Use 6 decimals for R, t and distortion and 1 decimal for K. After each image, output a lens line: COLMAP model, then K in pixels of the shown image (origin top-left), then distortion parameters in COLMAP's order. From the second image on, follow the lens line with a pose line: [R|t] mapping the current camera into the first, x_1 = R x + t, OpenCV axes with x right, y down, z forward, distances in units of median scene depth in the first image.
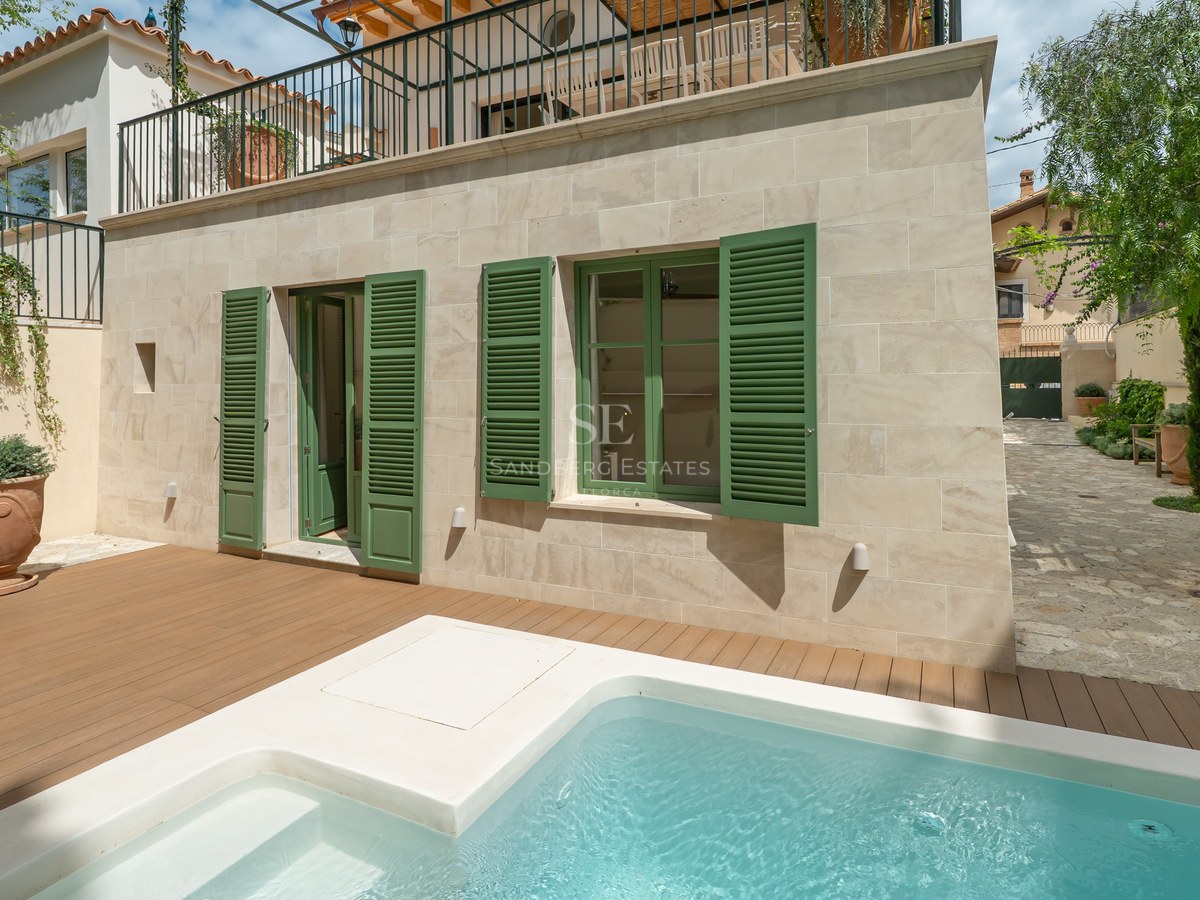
lens RADIAL K [[651.2, 0, 606.4], [0, 651.2, 390.2], [0, 0, 1]] dist [-0.011495, 0.000647]
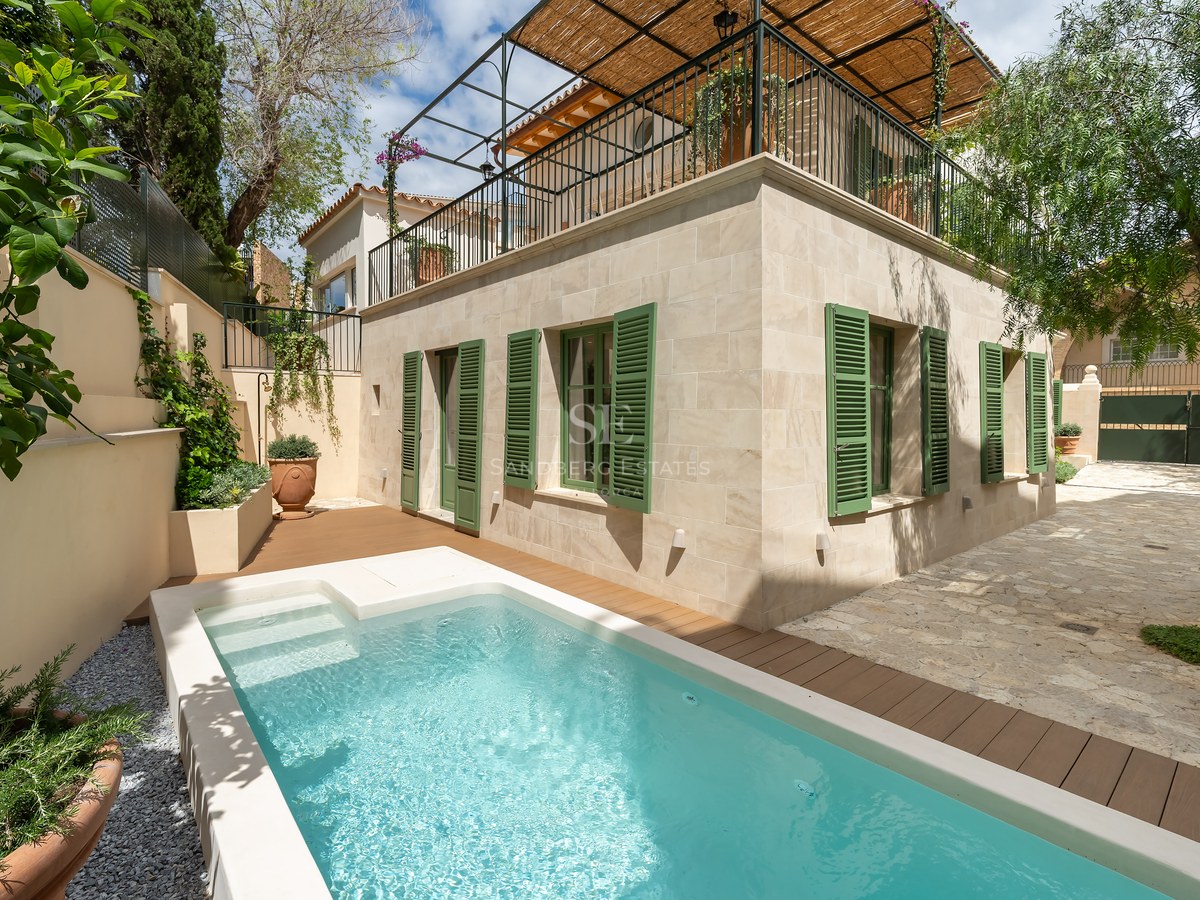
lens RADIAL K [[632.2, 0, 600.0], [0, 632.2, 450.0], [0, 0, 1]] dist [-0.000123, 0.000113]
pose [[0.889457, 0.043975, -0.454898, 0.712999], [-0.024154, 0.998492, 0.049297, 0.000329], [0.456379, -0.032859, 0.889178, -0.247085]]
